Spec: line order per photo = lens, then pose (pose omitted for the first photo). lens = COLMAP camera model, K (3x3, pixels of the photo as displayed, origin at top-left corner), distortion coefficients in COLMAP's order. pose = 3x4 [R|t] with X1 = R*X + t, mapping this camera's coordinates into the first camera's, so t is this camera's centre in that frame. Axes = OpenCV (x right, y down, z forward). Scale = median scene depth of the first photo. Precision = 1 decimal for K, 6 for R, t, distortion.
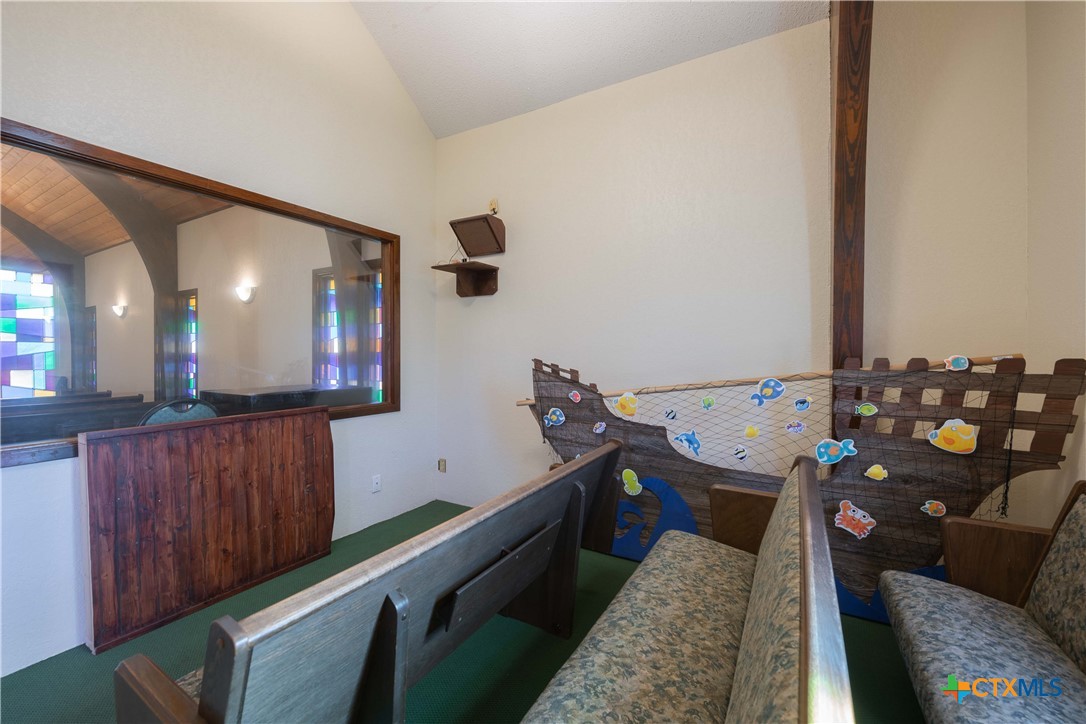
lens RADIAL K [[433.6, 0, 546.4], [0, 433.6, 357.3], [0, 0, 1]] dist [-0.010675, -0.001267]
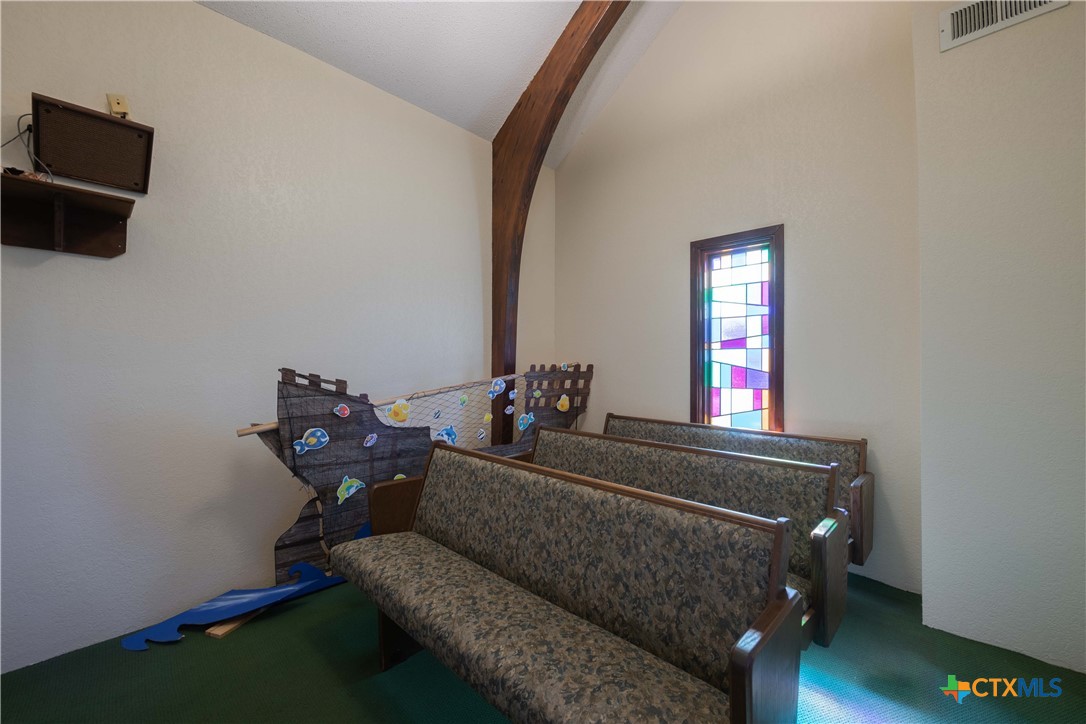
lens RADIAL K [[433.6, 0, 552.9], [0, 433.6, 366.5], [0, 0, 1]] dist [-0.010675, -0.001267]
pose [[0.215817, -0.003416, 0.976428, -0.714361], [0.012180, 0.999925, 0.000806, 0.006463], [-0.976358, 0.011719, 0.215842, 0.411094]]
